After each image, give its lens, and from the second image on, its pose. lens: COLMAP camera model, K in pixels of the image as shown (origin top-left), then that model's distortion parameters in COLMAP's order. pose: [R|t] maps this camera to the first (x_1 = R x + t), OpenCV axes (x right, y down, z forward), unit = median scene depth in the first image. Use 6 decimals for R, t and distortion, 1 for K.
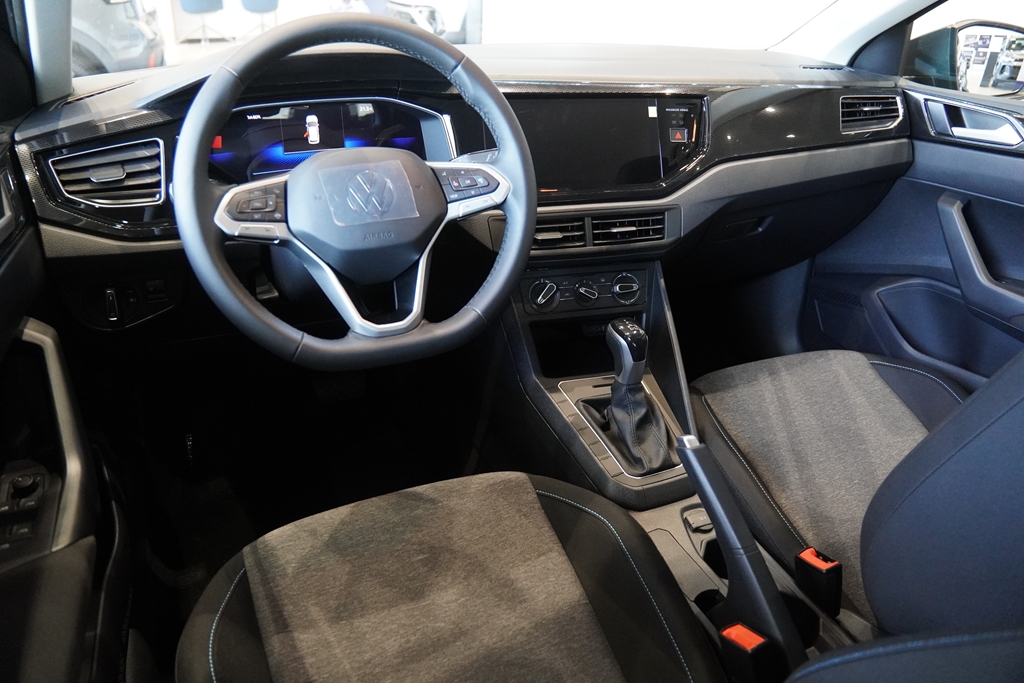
lens RADIAL K [[780.9, 0, 507.3], [0, 780.9, 341.4], [0, 0, 1]] dist [-0.116804, 0.078347]
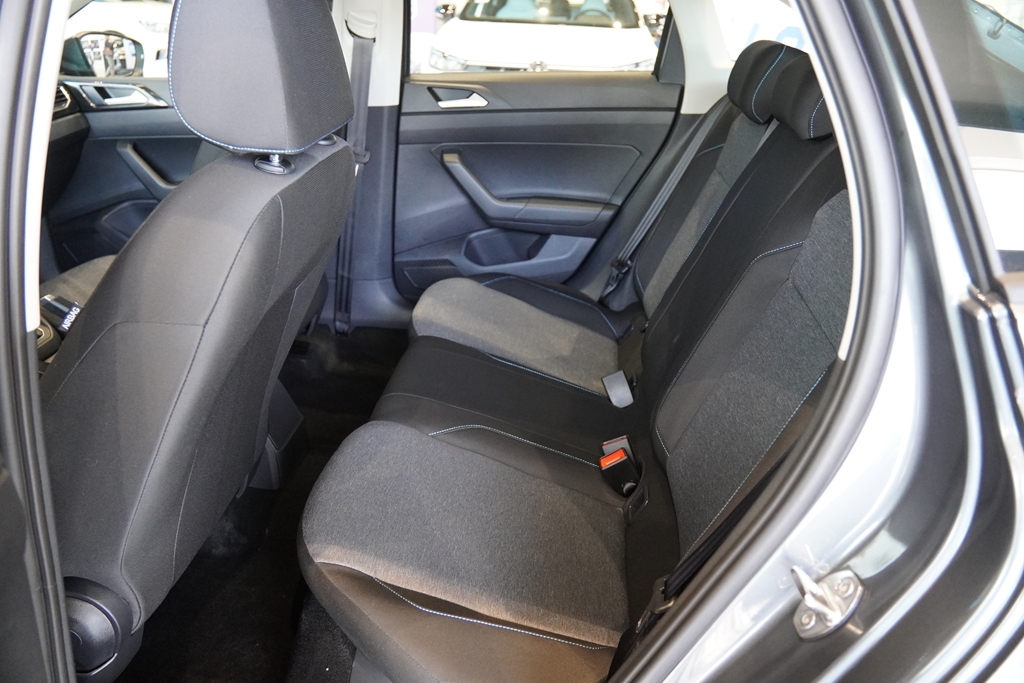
lens RADIAL K [[780.9, 0, 510.8], [0, 780.9, 339.1], [0, 0, 1]] dist [-0.116804, 0.078347]
pose [[0.511693, -0.371424, 0.774735, -0.371782], [0.378059, 0.907074, 0.185172, 0.193058], [-0.771519, 0.198145, 0.604563, -0.492515]]
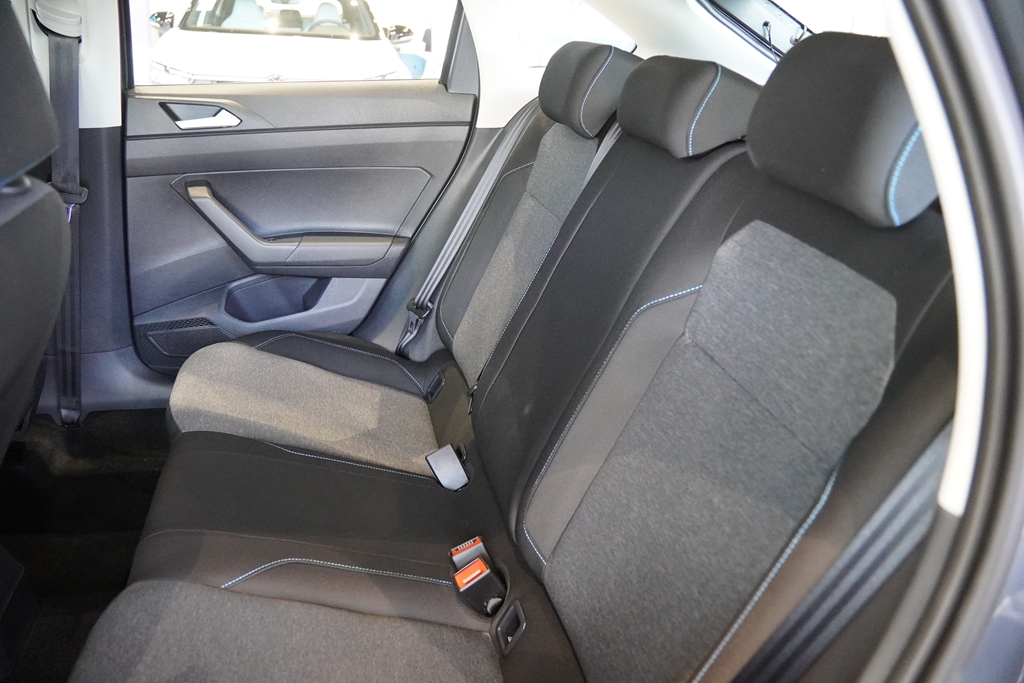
lens RADIAL K [[780.9, 0, 511.7], [0, 780.9, 346.7], [0, 0, 1]] dist [-0.116804, 0.078347]
pose [[0.206236, -0.399743, 0.893125, -0.181634], [0.391138, 0.870332, 0.299222, 0.153601], [-0.896927, 0.287624, 0.335848, -0.322534]]
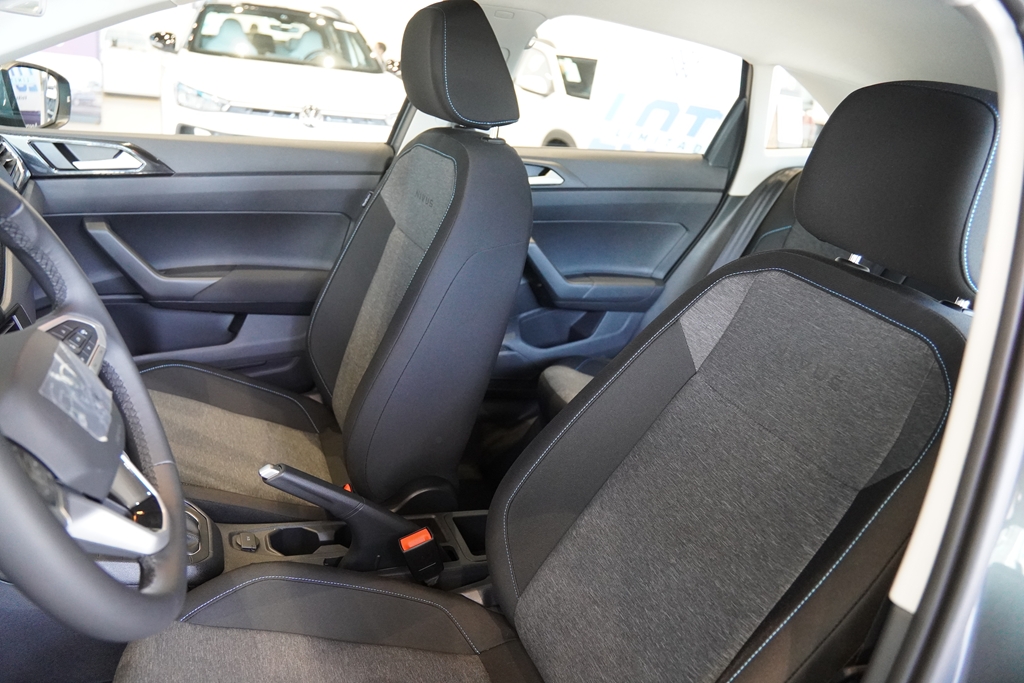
lens RADIAL K [[780.9, 0, 507.6], [0, 780.9, 344.1], [0, 0, 1]] dist [-0.116804, 0.078347]
pose [[0.034273, -0.373903, 0.926834, -0.513918], [0.334279, 0.878255, 0.341944, -0.215176], [-0.941851, 0.298102, 0.155089, 0.306536]]
